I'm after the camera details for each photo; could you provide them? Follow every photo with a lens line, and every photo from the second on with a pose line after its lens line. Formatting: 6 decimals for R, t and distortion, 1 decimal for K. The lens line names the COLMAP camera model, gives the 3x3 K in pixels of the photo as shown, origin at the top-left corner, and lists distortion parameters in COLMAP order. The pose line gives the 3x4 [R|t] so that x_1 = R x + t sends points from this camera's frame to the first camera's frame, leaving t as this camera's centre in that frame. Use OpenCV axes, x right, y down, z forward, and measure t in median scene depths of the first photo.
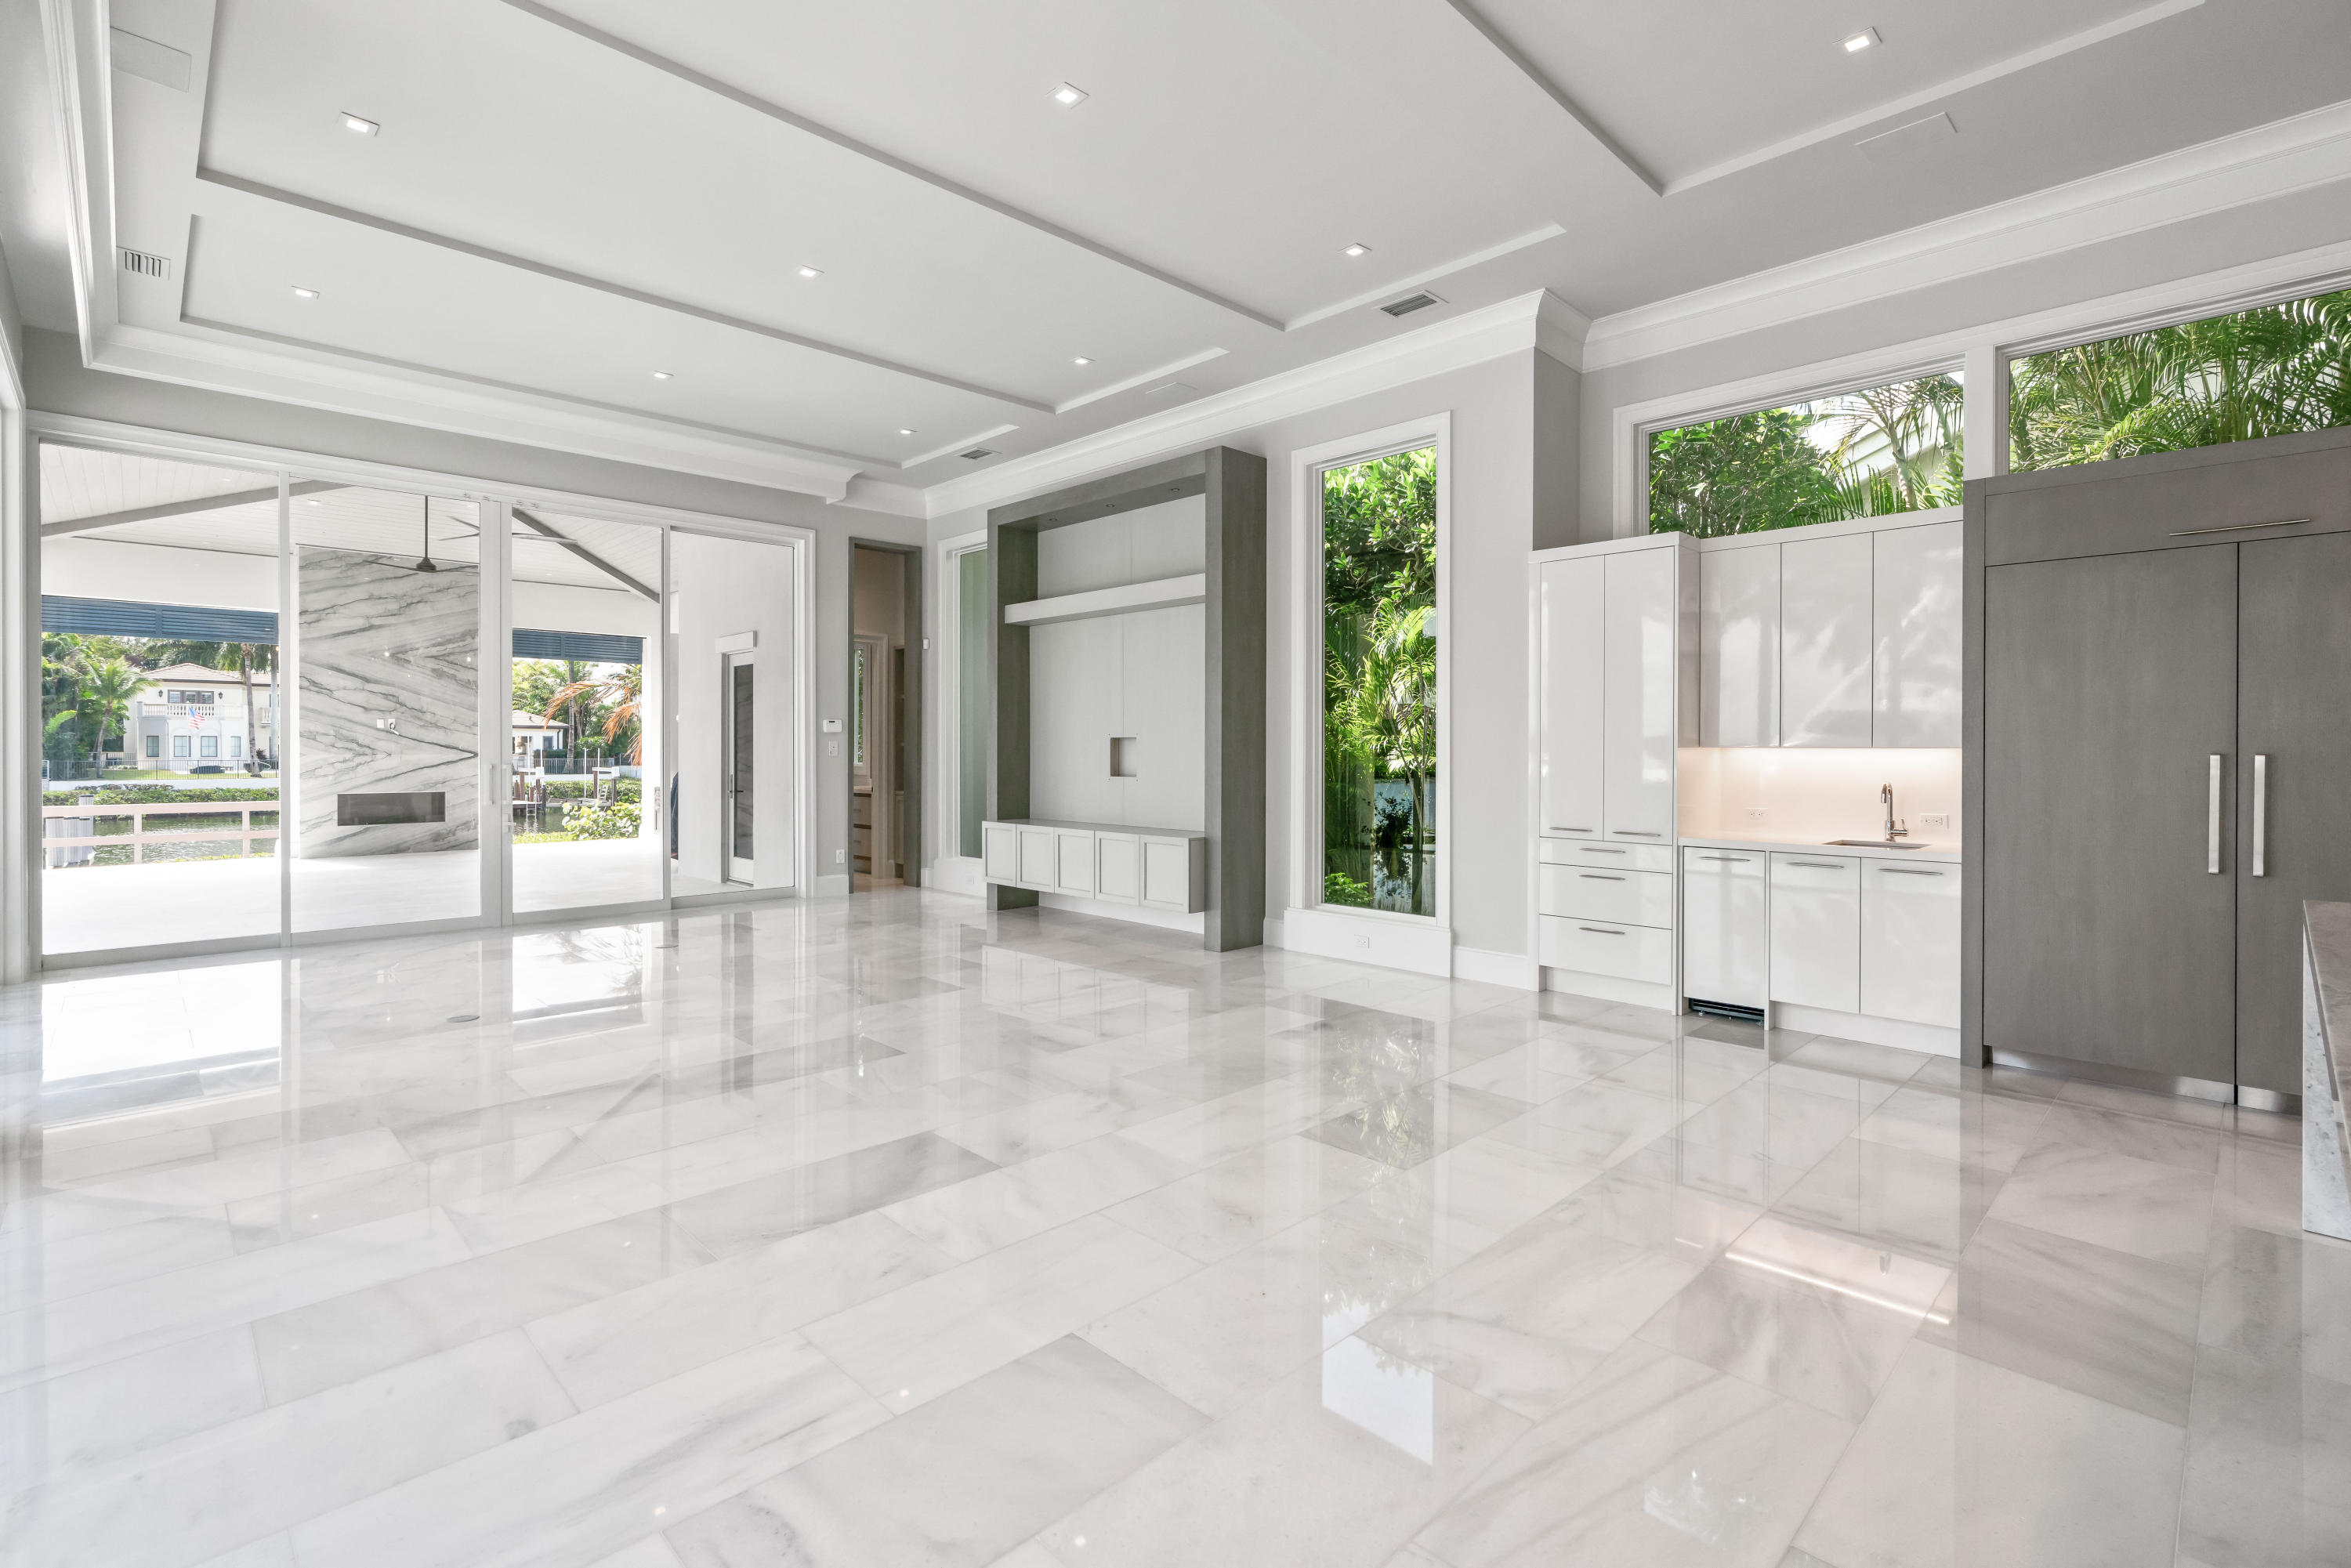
lens RADIAL K [[1055.3, 0, 1157.6], [0, 1055.3, 762.5], [0, 0, 1]] dist [0.013166, -0.002866]
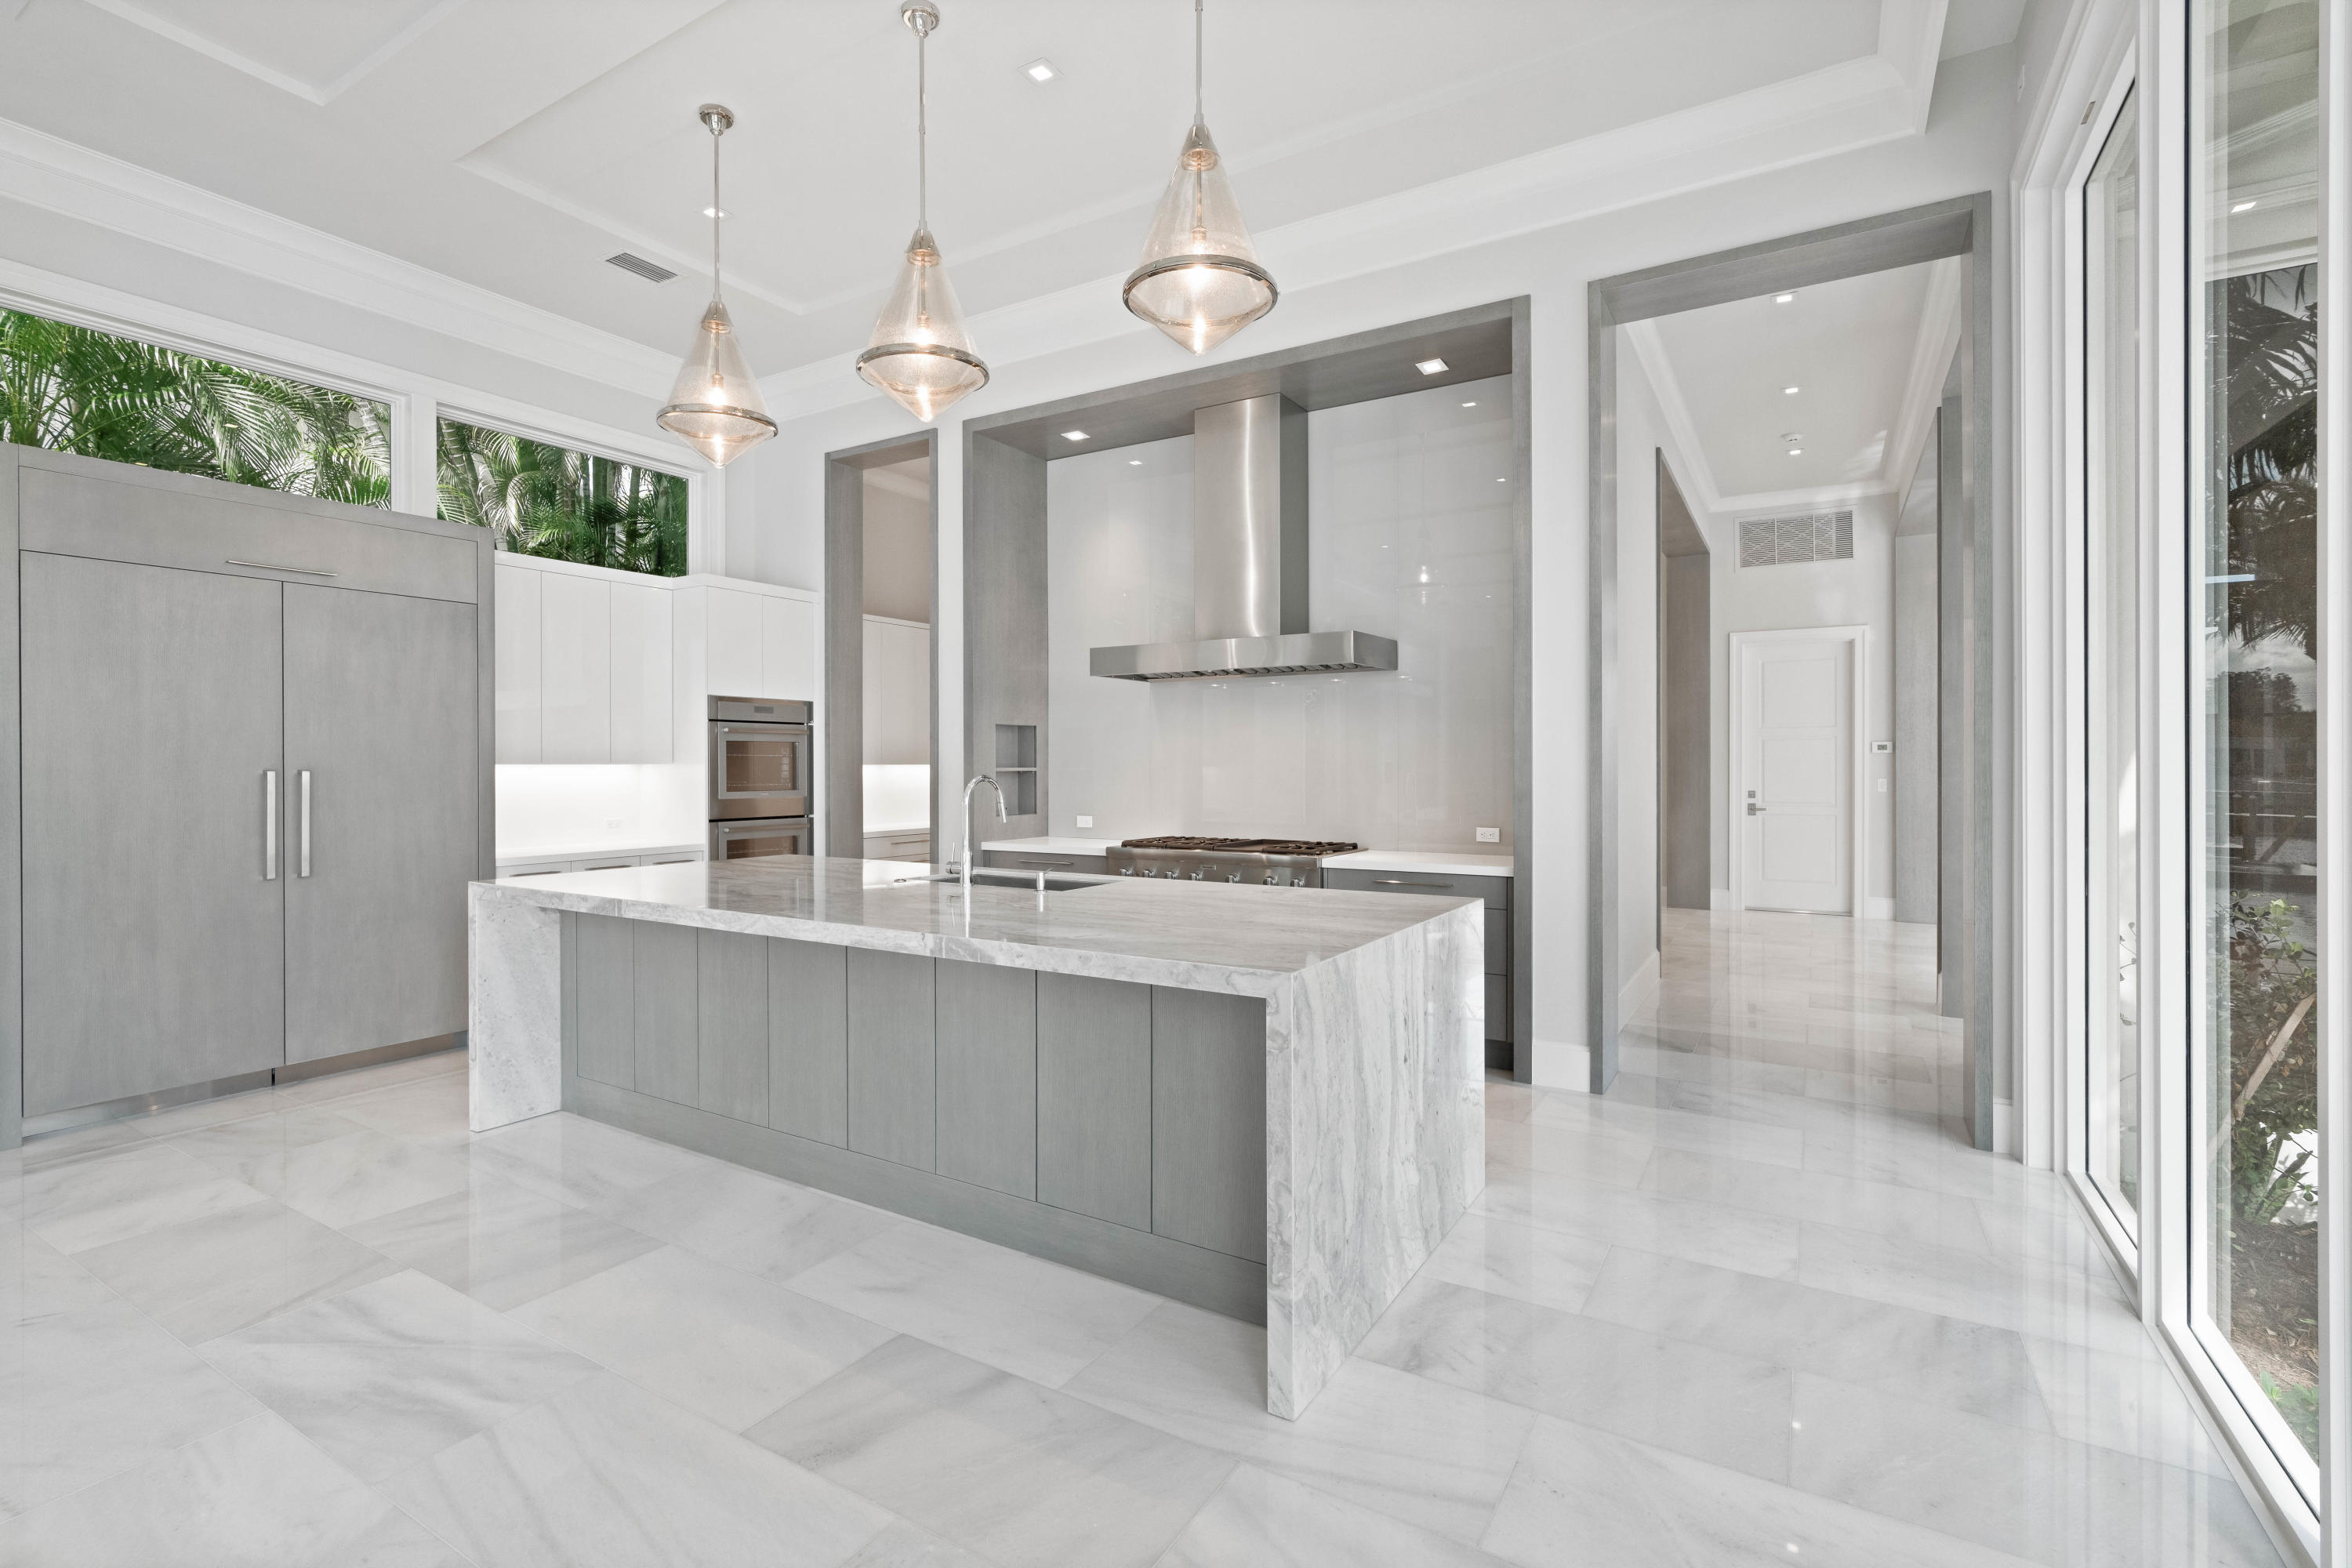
lens RADIAL K [[1055.8, 0, 1182.8], [0, 1055.8, 780.4], [0, 0, 1]] dist [0.013166, -0.002866]
pose [[-0.256476, -0.007802, 0.966519, -0.390733], [0.009916, 0.999894, 0.010703, -0.000368], [-0.966500, 0.012329, -0.256371, 0.475586]]
